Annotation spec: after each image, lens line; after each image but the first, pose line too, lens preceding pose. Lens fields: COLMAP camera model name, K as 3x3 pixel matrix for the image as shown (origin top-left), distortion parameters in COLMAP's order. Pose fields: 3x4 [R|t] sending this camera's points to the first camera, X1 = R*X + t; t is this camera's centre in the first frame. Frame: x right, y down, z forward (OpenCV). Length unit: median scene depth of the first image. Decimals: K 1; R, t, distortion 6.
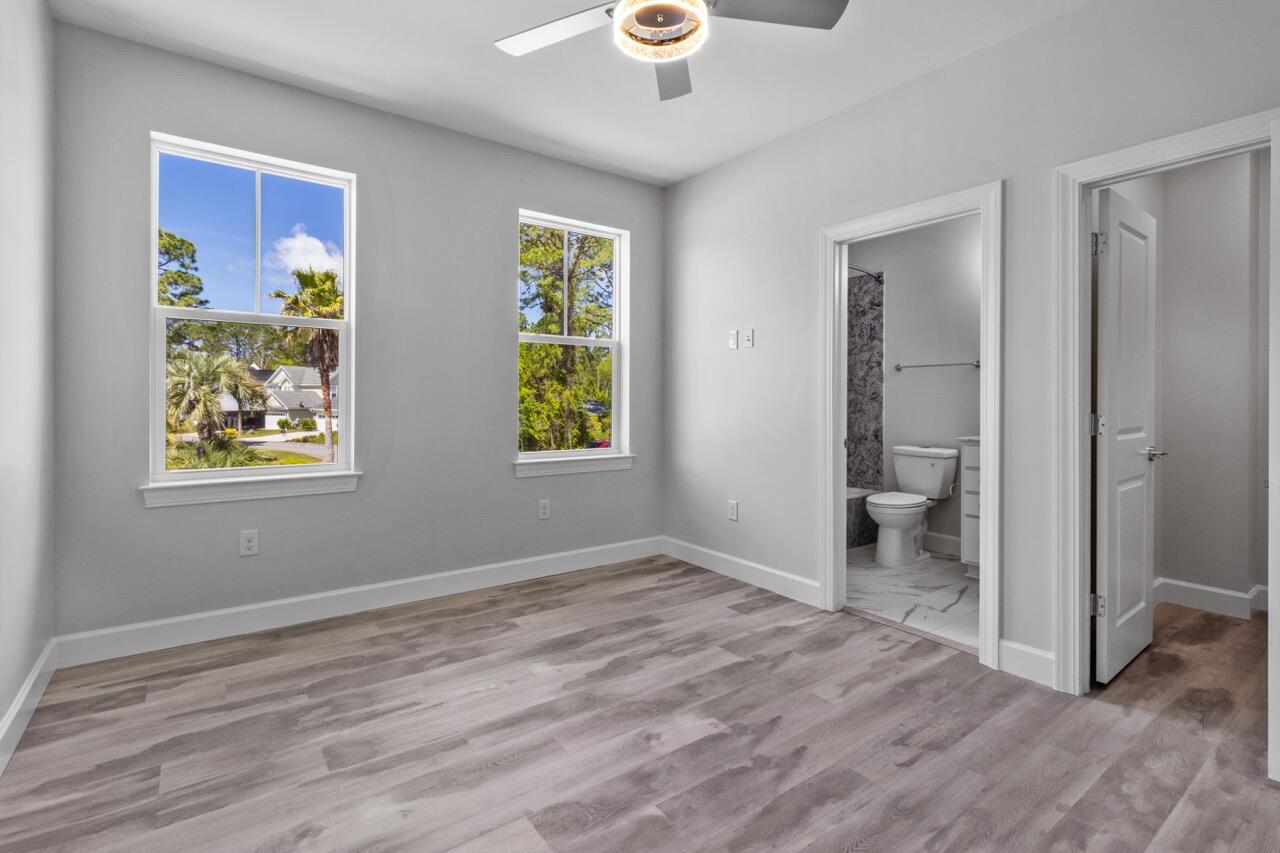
lens RADIAL K [[602.9, 0, 639.6], [0, 602.9, 404.7], [0, 0, 1]] dist [0.000486, 0.001184]
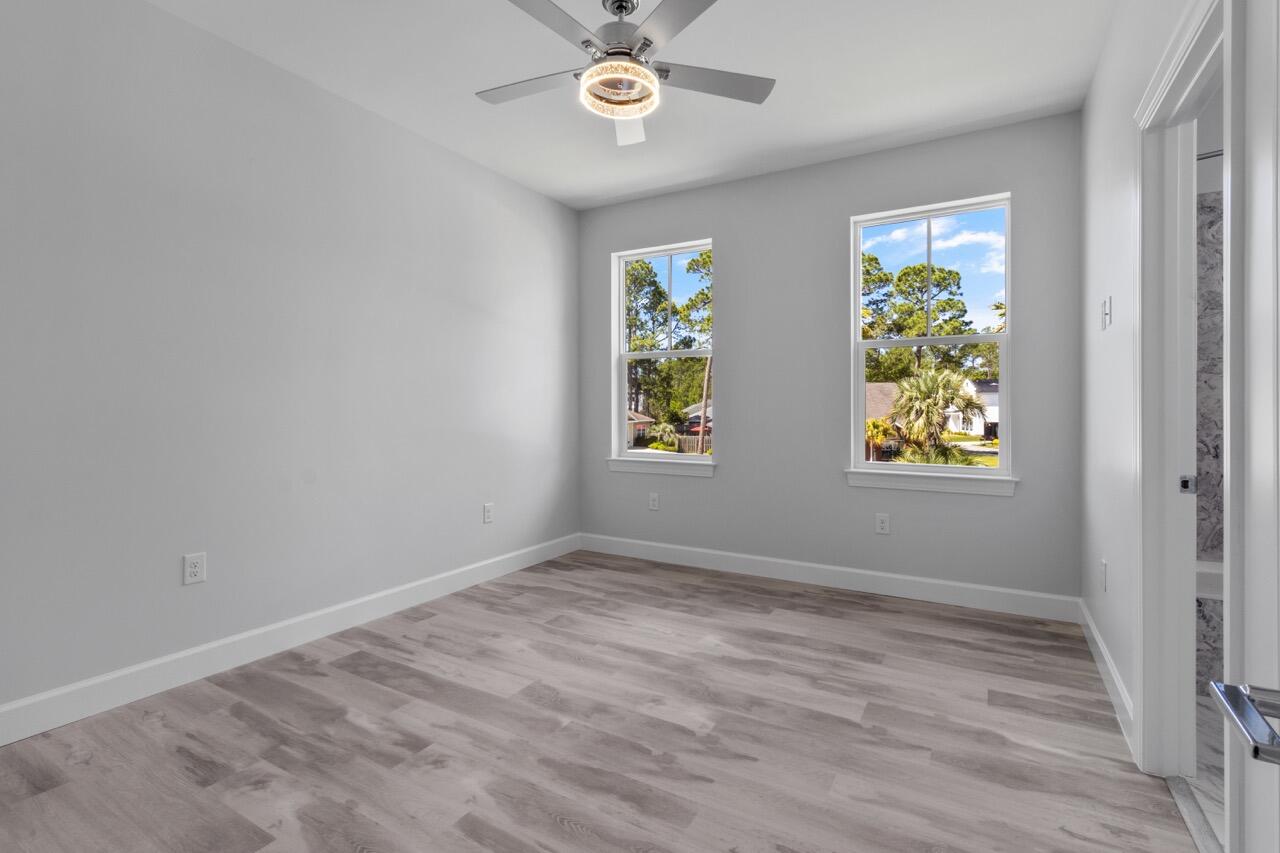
lens RADIAL K [[594.8, 0, 643.6], [0, 594.8, 424.5], [0, 0, 1]] dist [0.003796, -0.000292]
pose [[0.393236, 0.018871, -0.919244, 0.708795], [-0.006651, 0.999822, 0.017680, 0.003021], [0.919413, -0.000839, 0.393292, 0.362634]]
